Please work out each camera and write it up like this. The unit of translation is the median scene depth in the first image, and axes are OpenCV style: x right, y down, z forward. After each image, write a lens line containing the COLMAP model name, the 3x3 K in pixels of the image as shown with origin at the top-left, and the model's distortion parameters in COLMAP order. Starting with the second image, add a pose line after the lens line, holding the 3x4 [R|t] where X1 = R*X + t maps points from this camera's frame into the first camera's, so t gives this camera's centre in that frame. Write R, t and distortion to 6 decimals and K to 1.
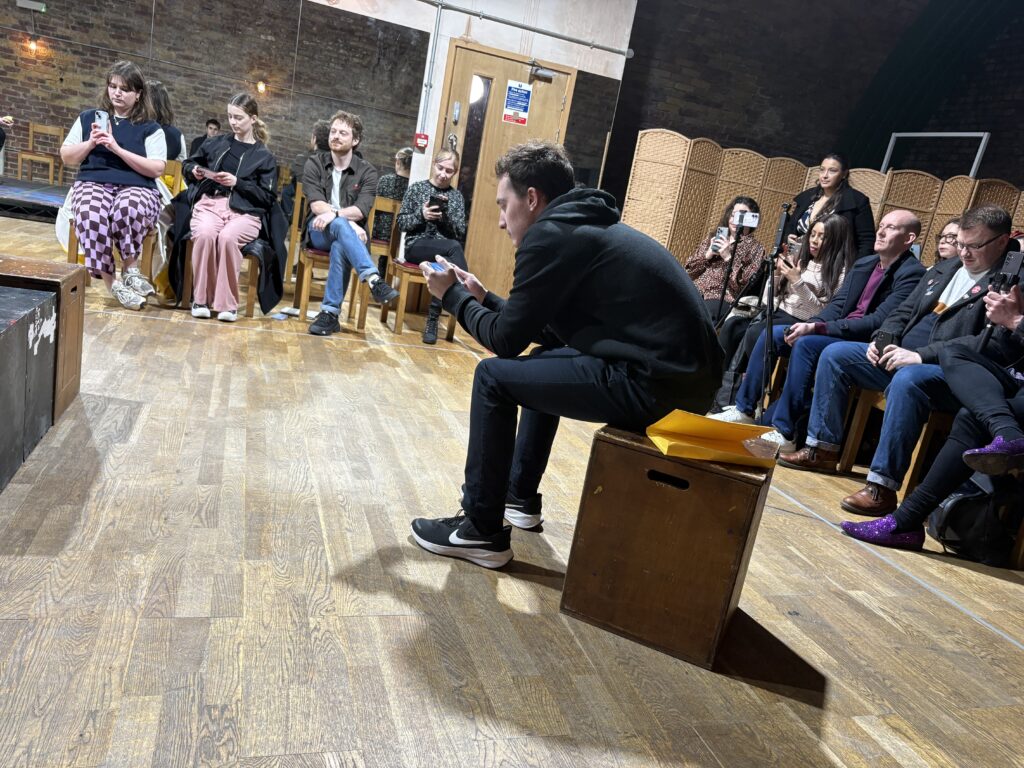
lens RADIAL K [[779.3, 0, 511.9], [0, 779.3, 383.8], [0, 0, 1]] dist [0.033021, -0.033816]
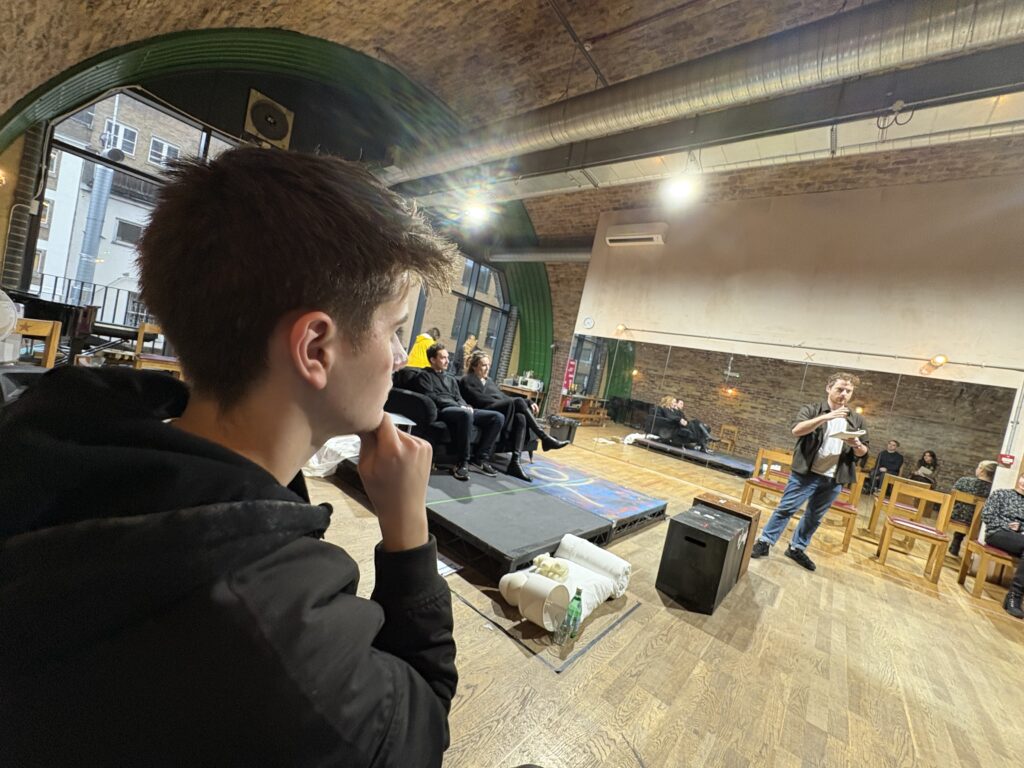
lens RADIAL K [[408.3, 0, 512.2], [0, 408.3, 384.7], [0, 0, 1]] dist [0.000406, -0.000050]
pose [[0.553291, -0.031122, -0.832407, 0.013771], [-0.295946, 0.926762, -0.231361, -0.008602], [0.778643, 0.374357, 0.503559, -0.202678]]
